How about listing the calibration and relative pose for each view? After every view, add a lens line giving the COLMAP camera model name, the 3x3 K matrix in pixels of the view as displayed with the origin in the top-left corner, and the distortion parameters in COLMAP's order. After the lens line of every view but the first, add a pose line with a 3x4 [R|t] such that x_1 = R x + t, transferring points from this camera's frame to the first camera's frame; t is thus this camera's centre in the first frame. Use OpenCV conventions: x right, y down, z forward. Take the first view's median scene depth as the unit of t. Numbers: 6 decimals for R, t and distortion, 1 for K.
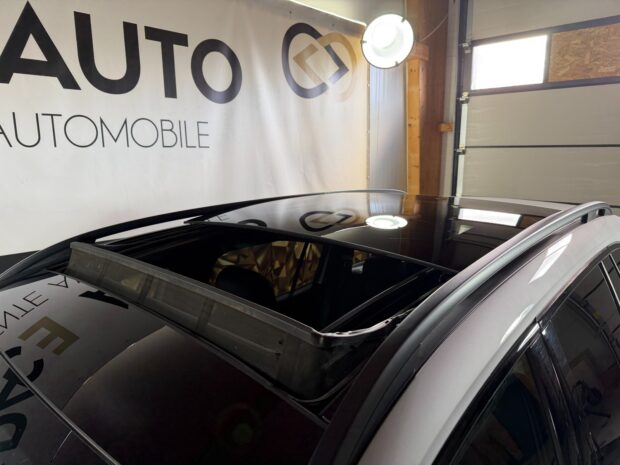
lens RADIAL K [[431.3, 0, 312.0], [0, 431.3, 236.1], [0, 0, 1]] dist [-0.000959, -0.014576]
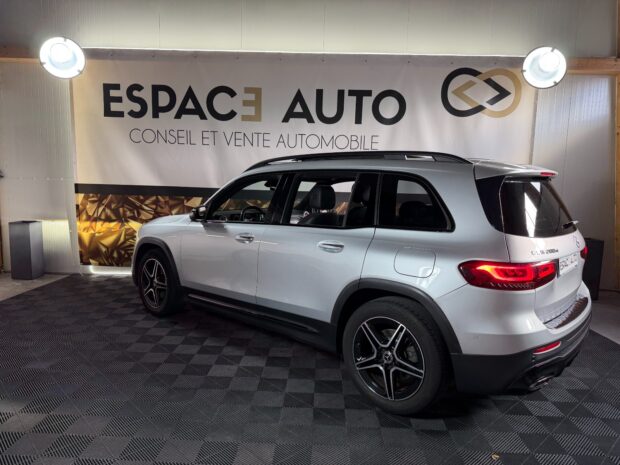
lens RADIAL K [[431.3, 0, 318.7], [0, 431.3, 242.5], [0, 0, 1]] dist [-0.000959, -0.014576]
pose [[0.667348, 0.138380, -0.731777, 0.989958], [-0.167227, 0.985338, 0.033826, 0.161112], [0.725729, 0.099800, 0.680704, -0.380101]]
